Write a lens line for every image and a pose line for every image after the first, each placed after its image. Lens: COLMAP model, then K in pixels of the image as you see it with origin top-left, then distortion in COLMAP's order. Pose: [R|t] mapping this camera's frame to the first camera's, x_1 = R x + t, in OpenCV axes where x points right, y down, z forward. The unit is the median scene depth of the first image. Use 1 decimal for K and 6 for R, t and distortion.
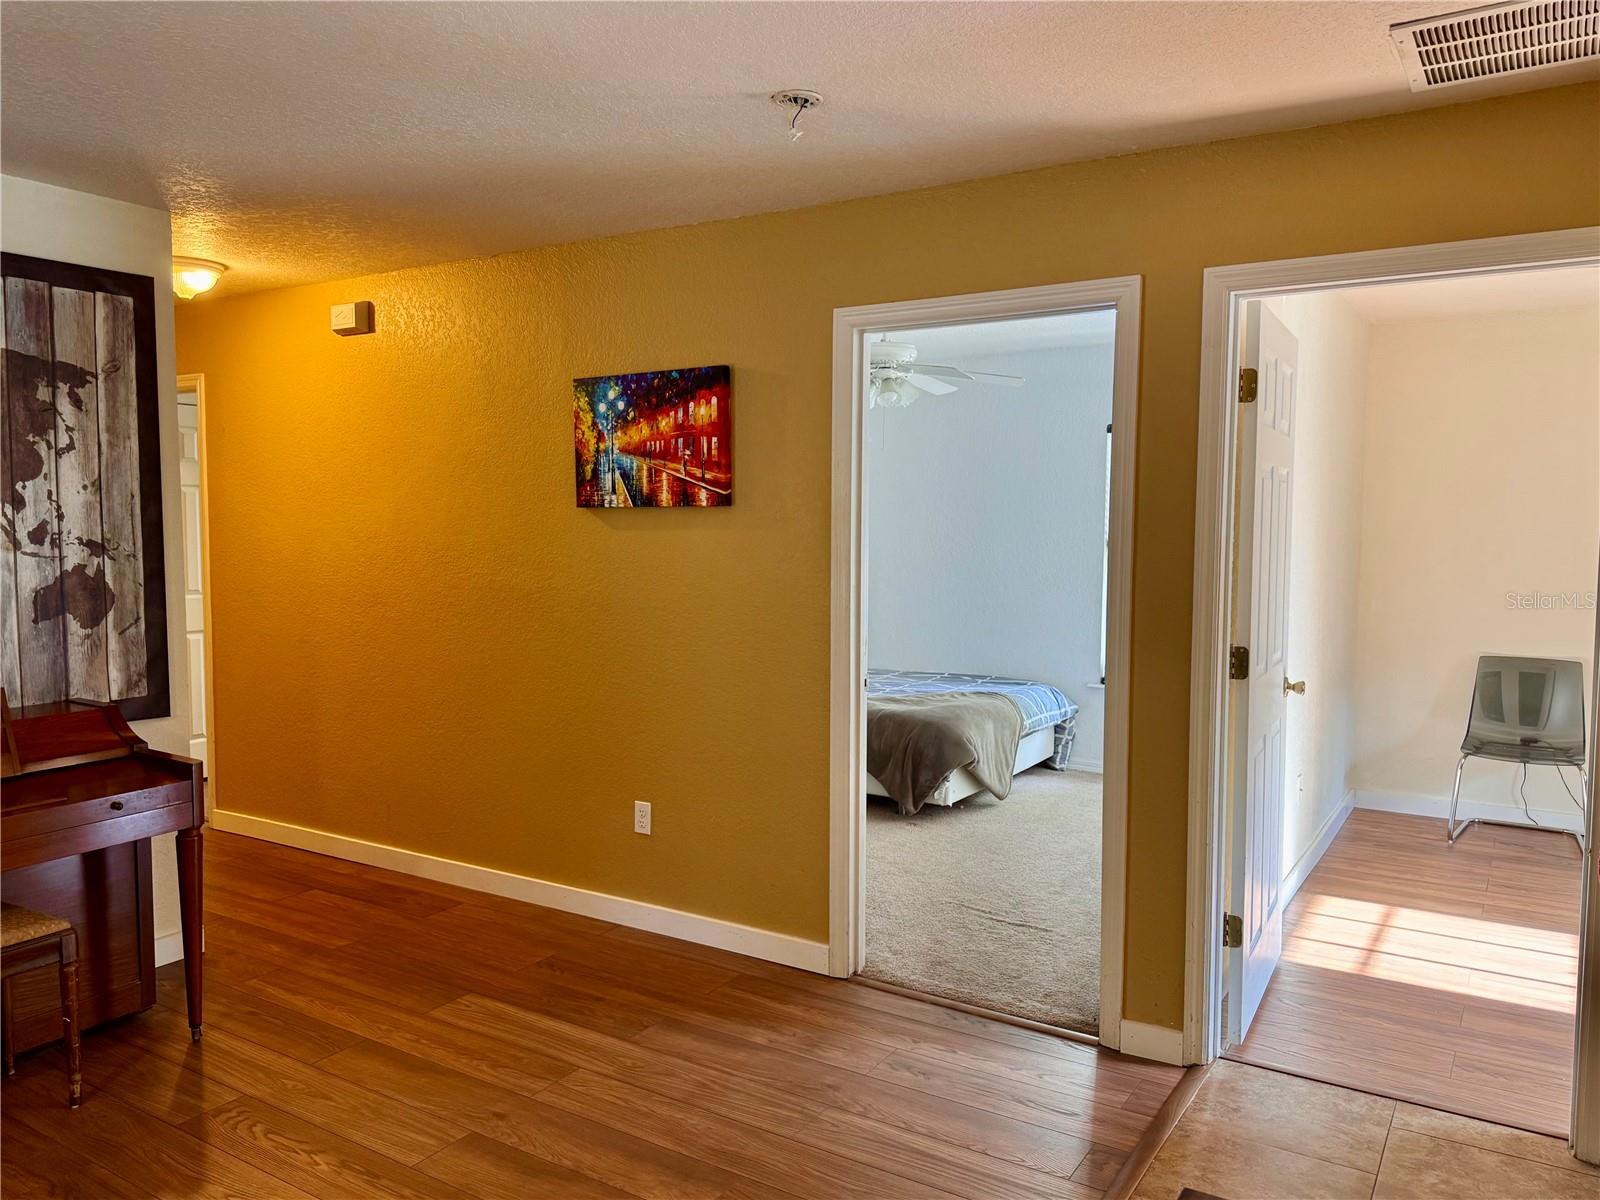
lens RADIAL K [[1156.7, 0, 800.0], [0, 1156.7, 600.0], [0, 0, 1]] dist [0.055686, -0.074824]
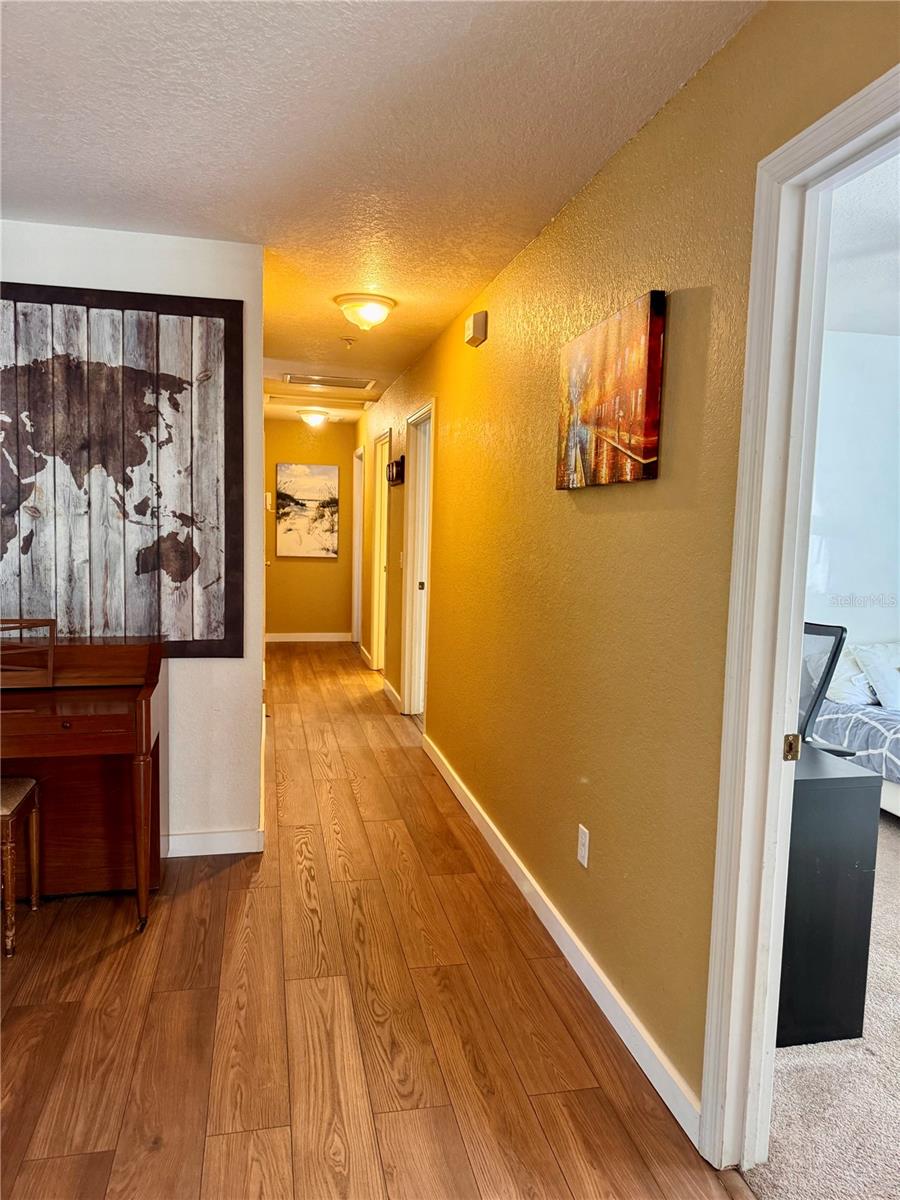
lens RADIAL K [[842.0, 0, 450.0], [0, 842.0, 600.0], [0, 0, 1]] dist [0.073083, -0.130836]
pose [[0.702279, 0.080078, -0.707384, 0.258504], [-0.074341, 0.996470, 0.038999, -0.014491], [0.708010, 0.025199, 0.705753, 0.540053]]
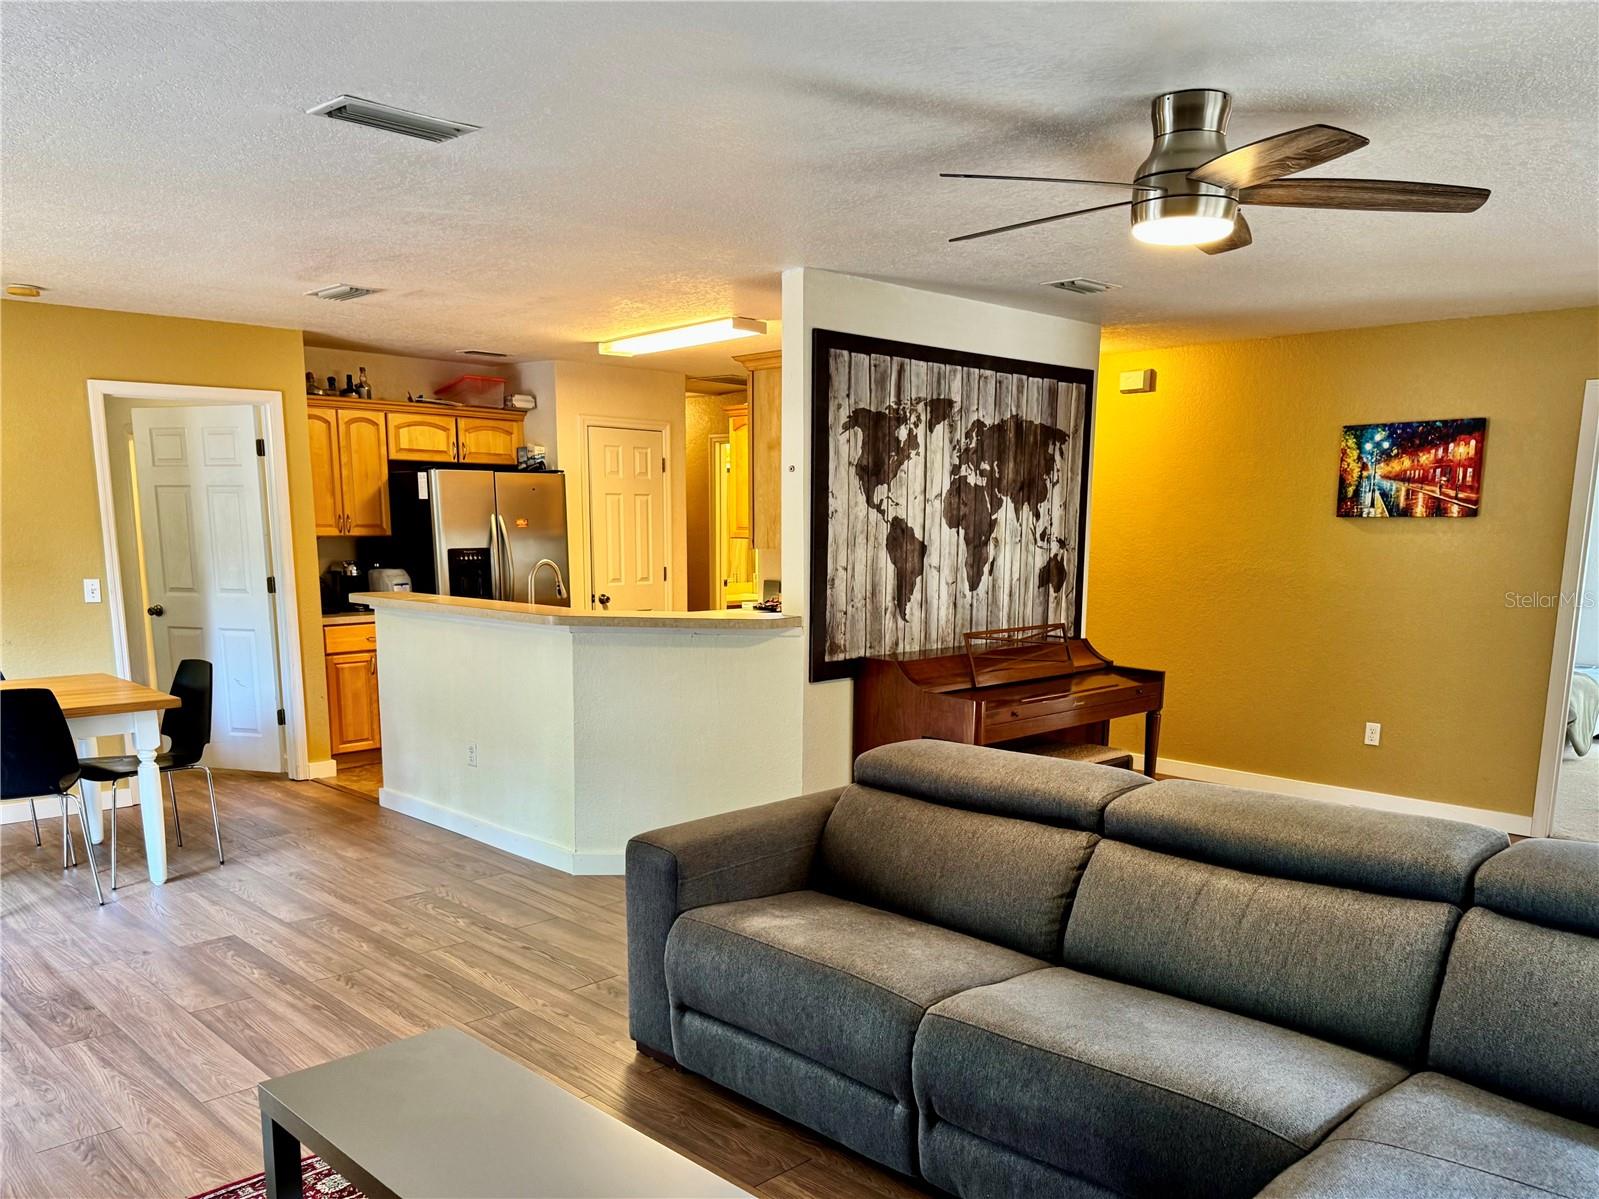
lens RADIAL K [[1217.4, 0, 803.2], [0, 1217.4, 747.3], [0, 0, 1]] dist [0.018983, -0.007487]
pose [[0.966089, 0.051208, -0.253079, -0.494990], [-0.020868, 0.992416, 0.121142, 0.038936], [0.257363, -0.111752, 0.959831, -0.752690]]
